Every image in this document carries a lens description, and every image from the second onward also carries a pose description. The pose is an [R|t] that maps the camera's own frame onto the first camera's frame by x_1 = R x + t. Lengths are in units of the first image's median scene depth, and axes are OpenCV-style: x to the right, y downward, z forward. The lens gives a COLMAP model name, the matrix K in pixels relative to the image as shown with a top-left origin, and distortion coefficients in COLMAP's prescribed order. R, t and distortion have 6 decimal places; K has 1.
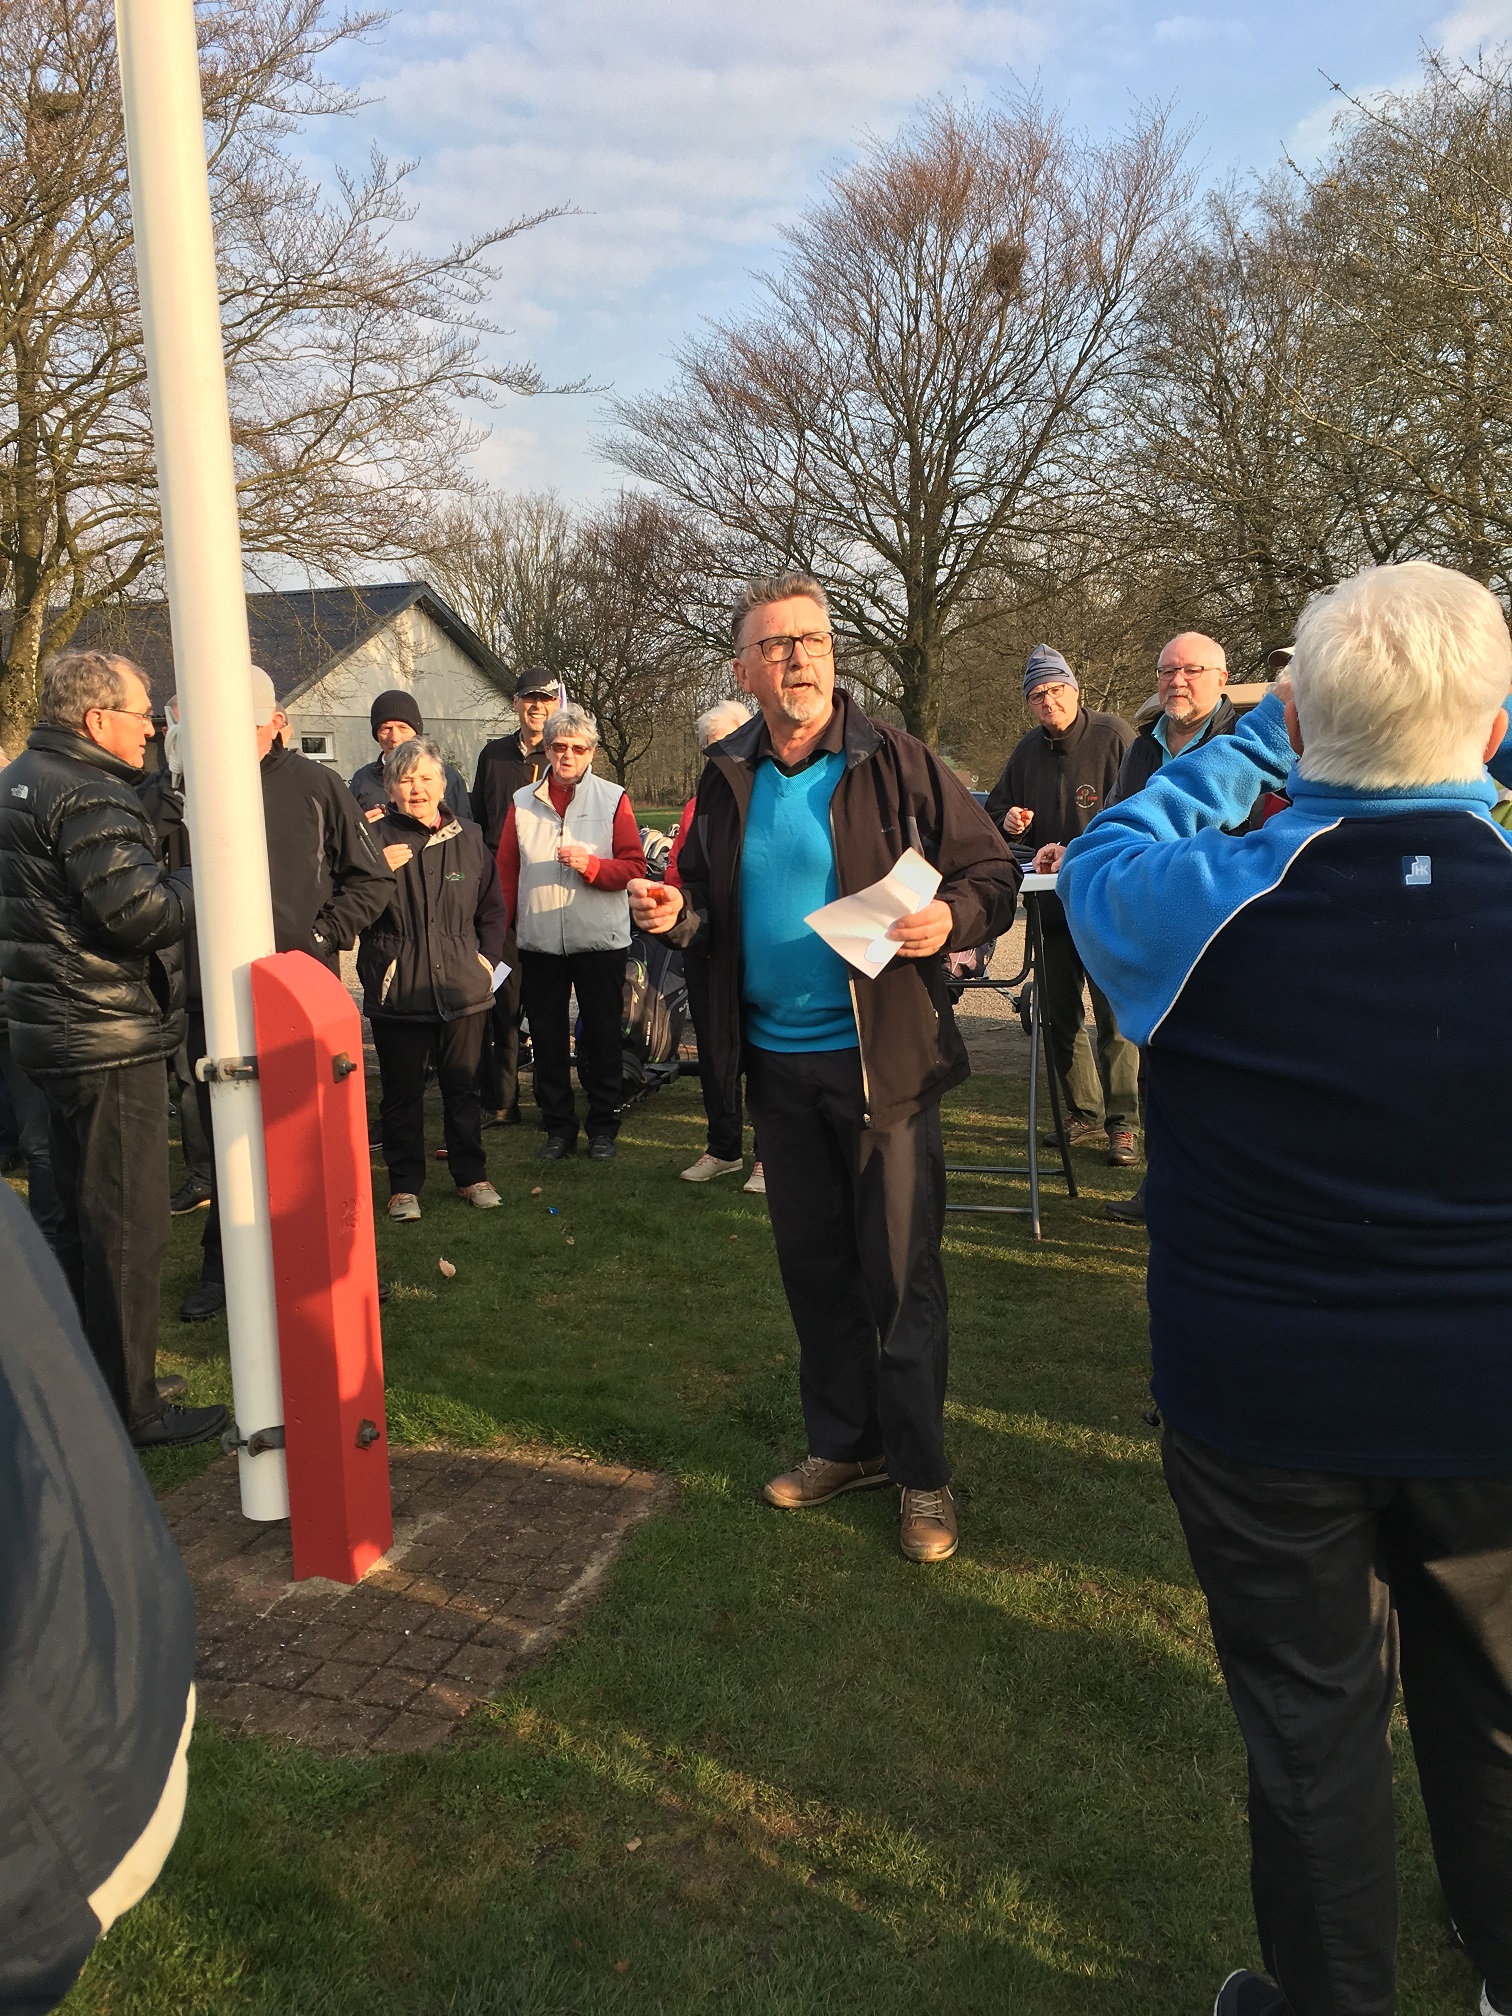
lens RADIAL K [[1704.2, 0, 764.9], [0, 1704.2, 1014.9], [0, 0, 1]] dist [0.058937, -0.067258]
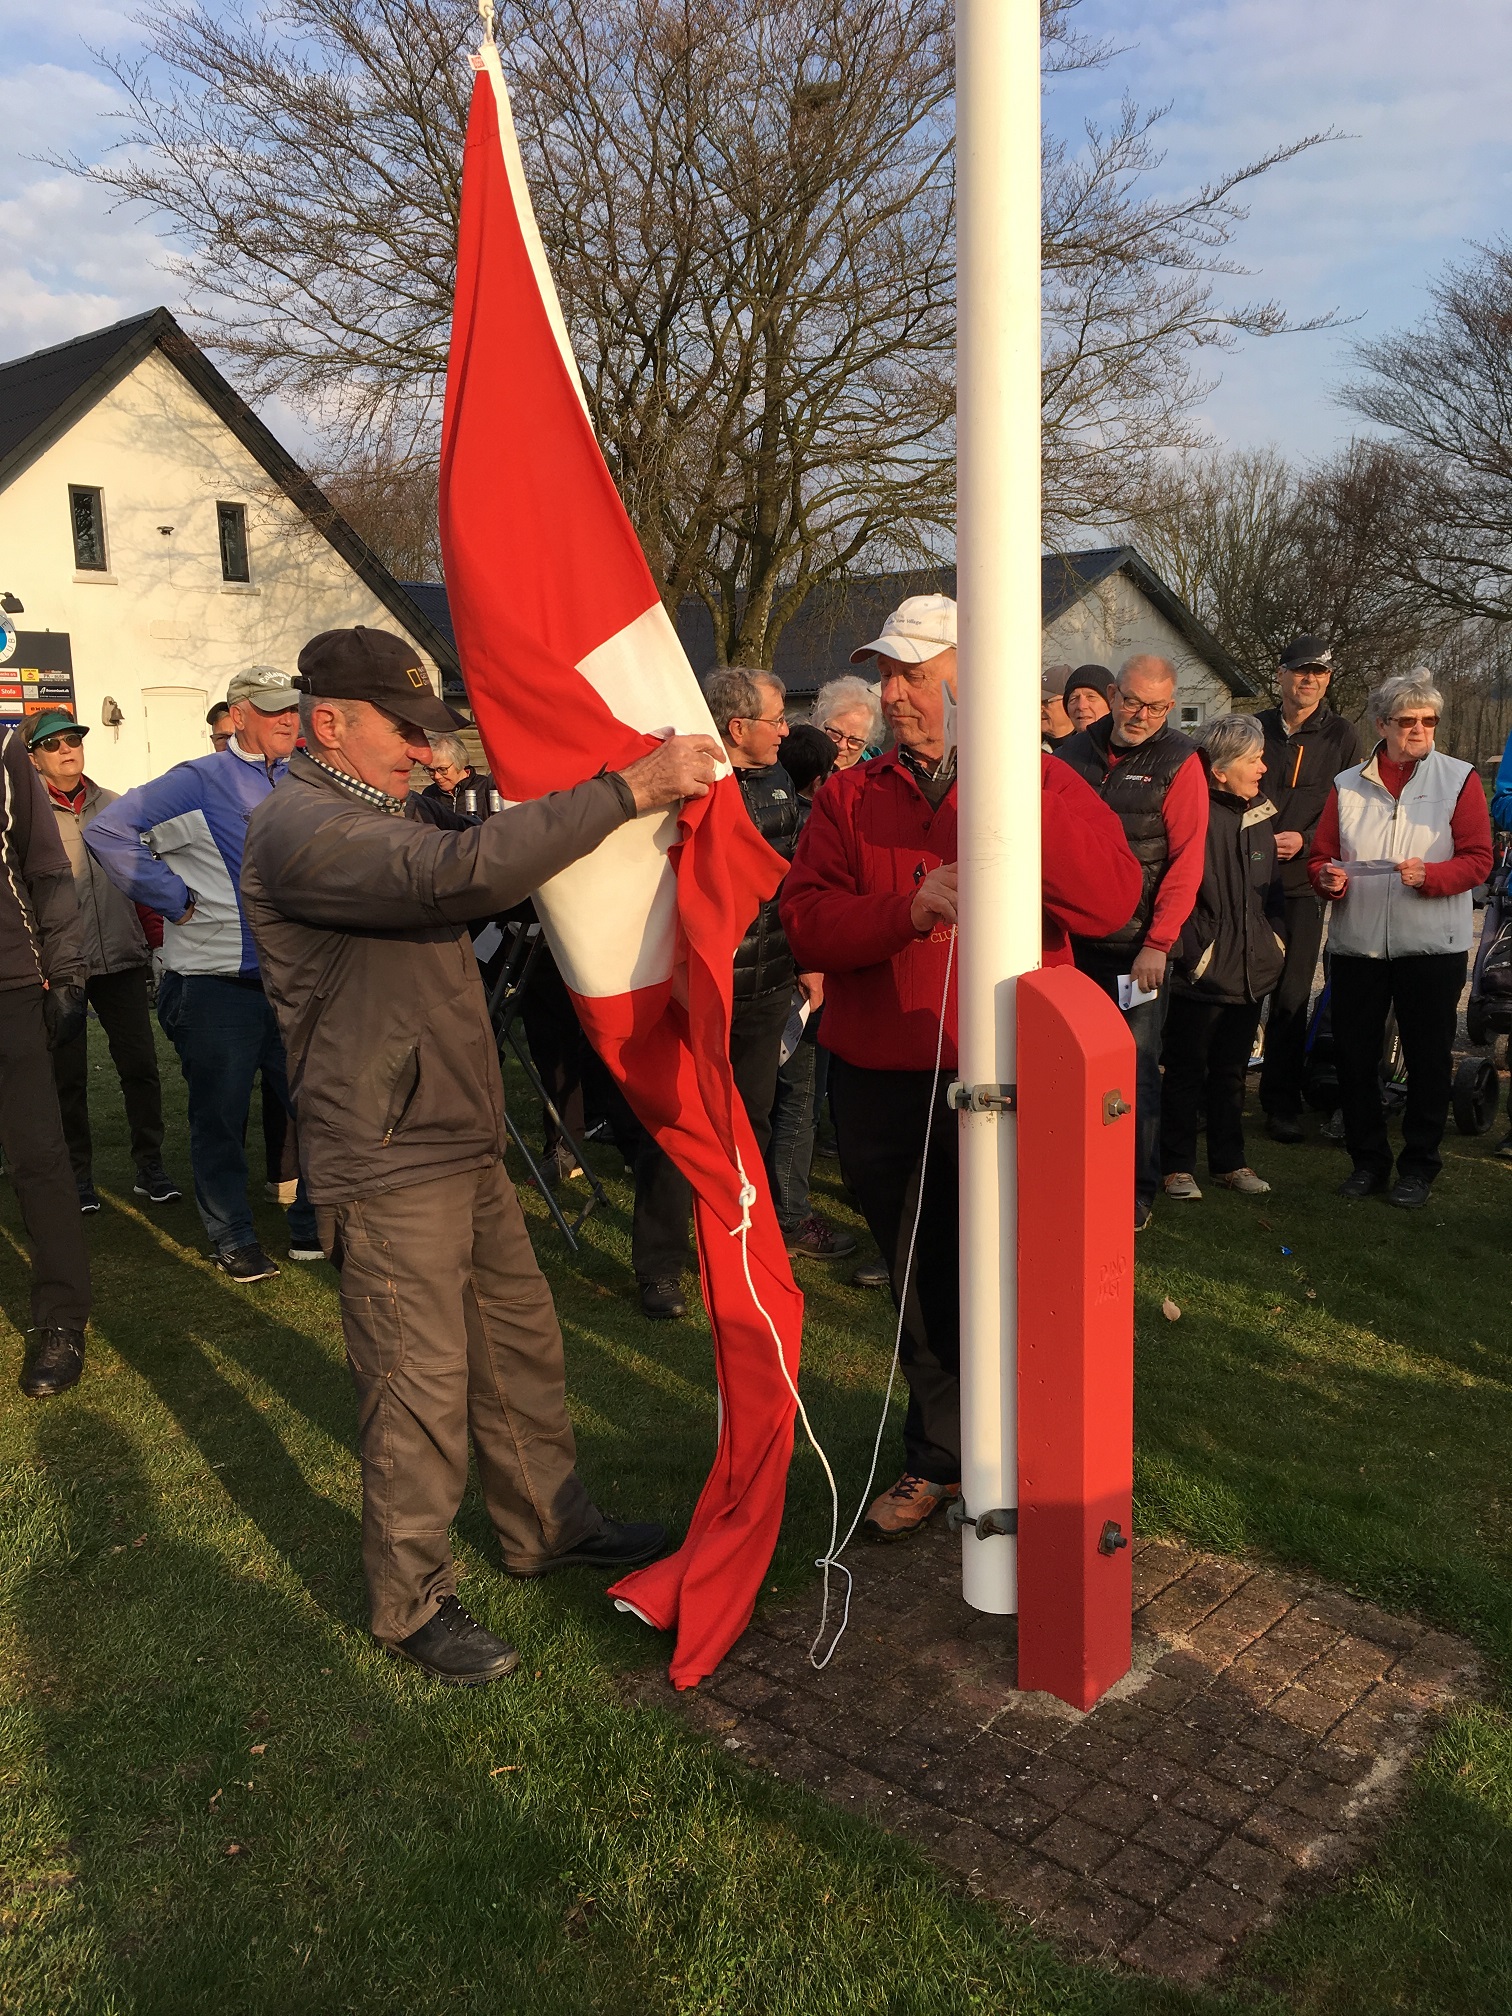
lens RADIAL K [[1704.2, 0, 764.9], [0, 1704.2, 1014.9], [0, 0, 1]] dist [0.058937, -0.067258]
pose [[0.925308, 0.070230, -0.372657, -0.015456], [-0.063491, 0.997521, 0.030342, -0.004889], [0.373864, -0.004415, 0.927473, 0.024780]]
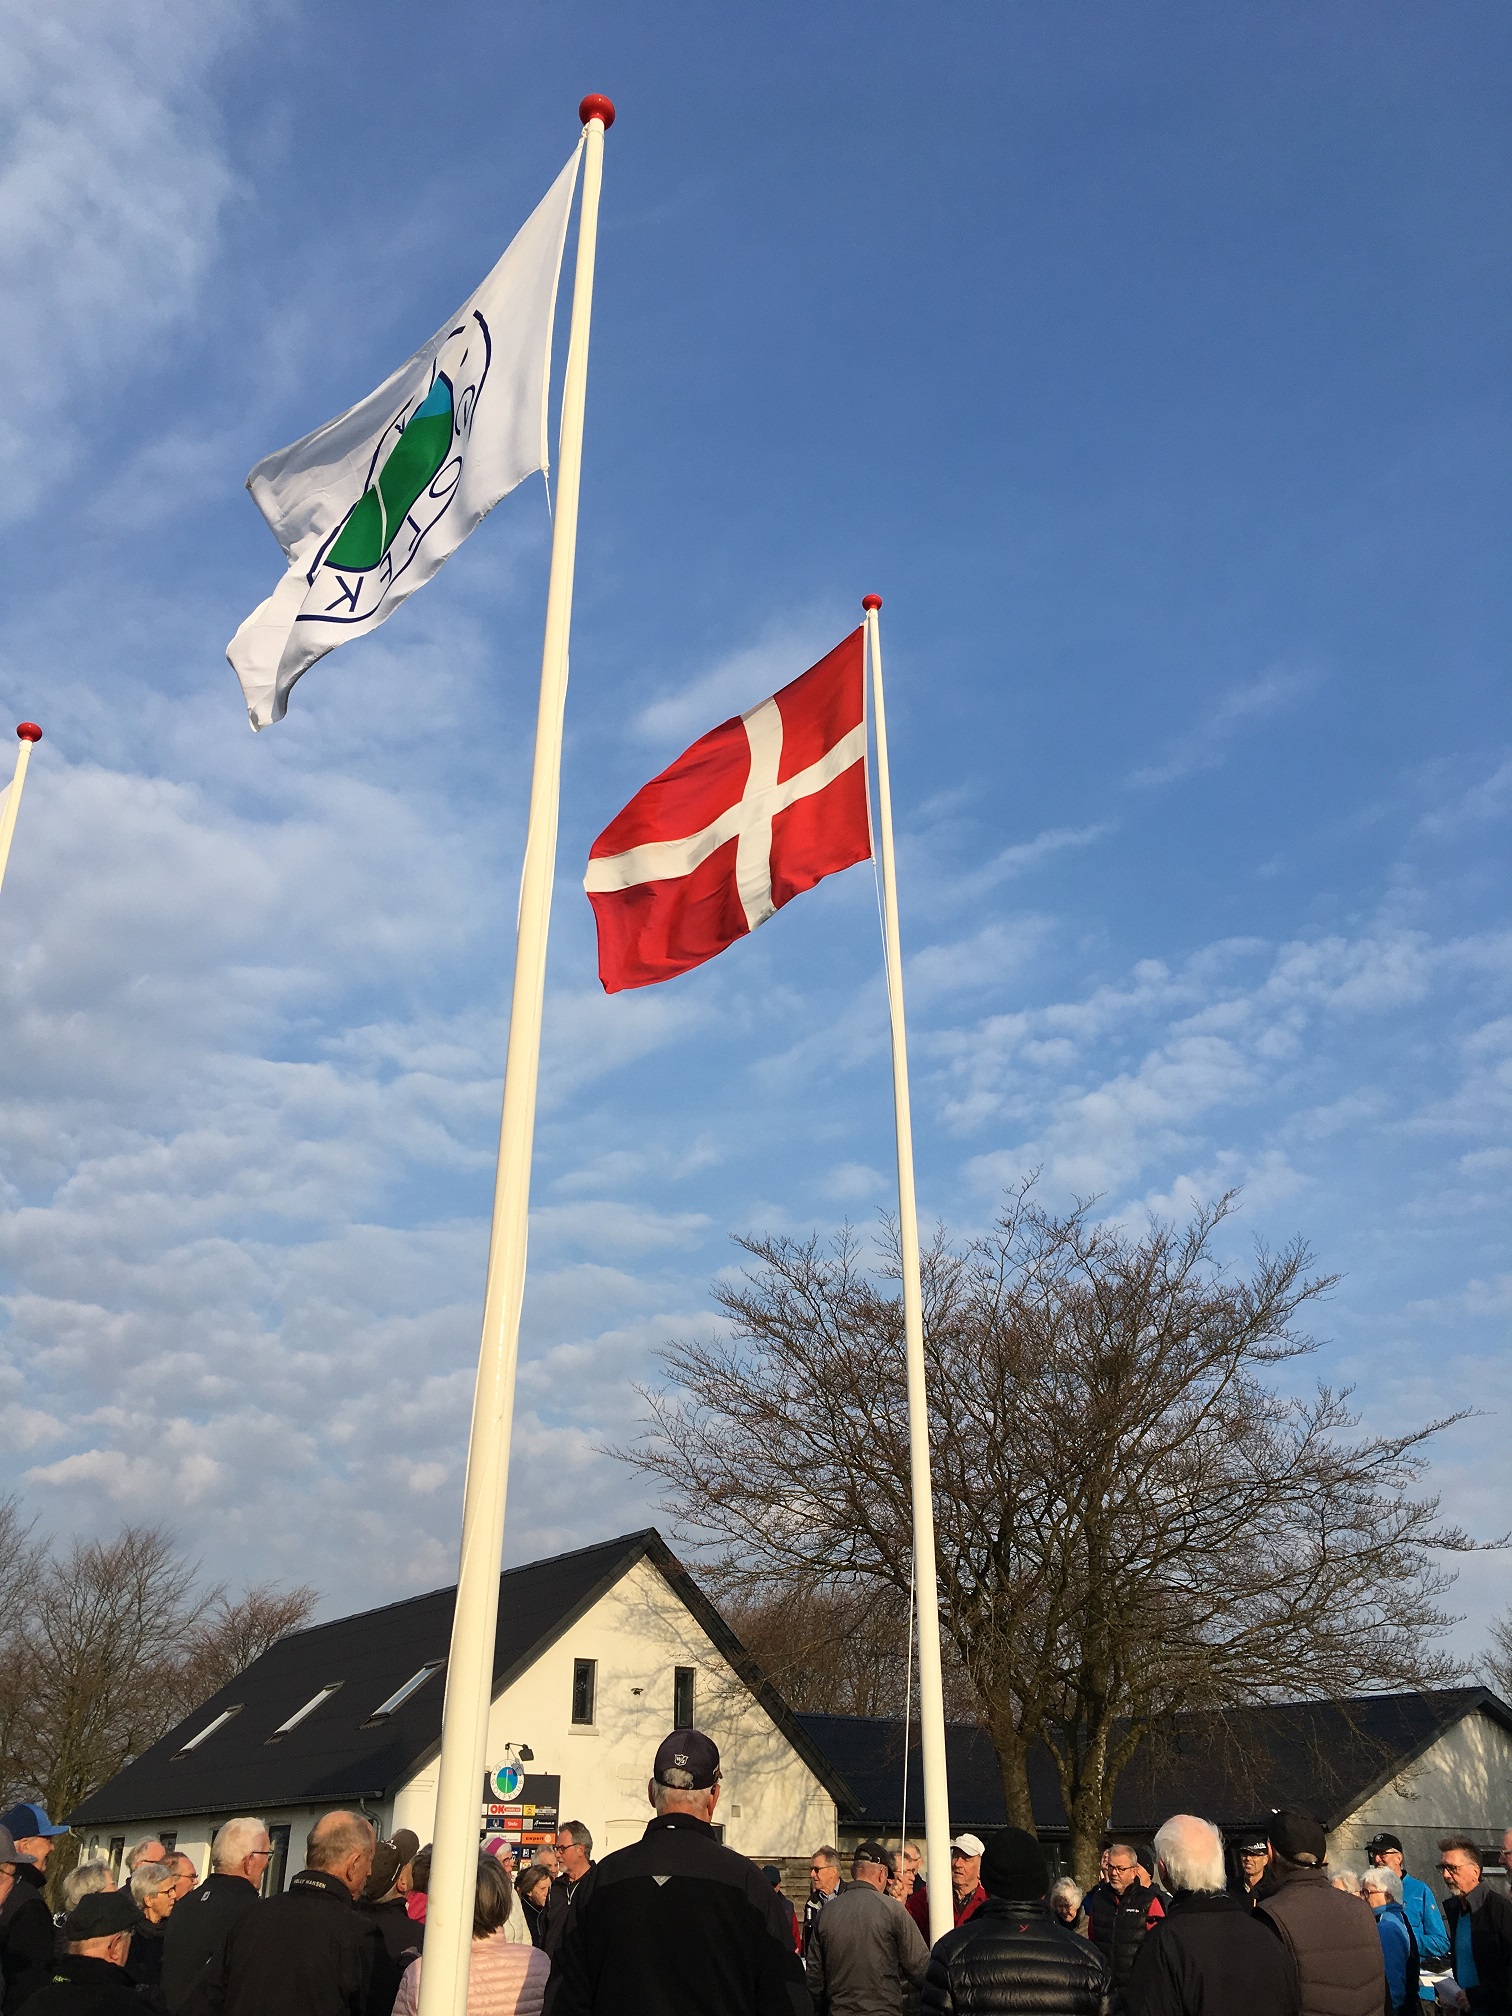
lens RADIAL K [[1764.5, 0, 783.1], [0, 1764.5, 986.7], [0, 0, 1]] dist [0.091337, -0.134735]
pose [[0.812204, -0.231102, -0.535646, 0.235472], [-0.113900, 0.837696, -0.534128, 0.036197], [0.572146, 0.494830, 0.654058, -0.295901]]
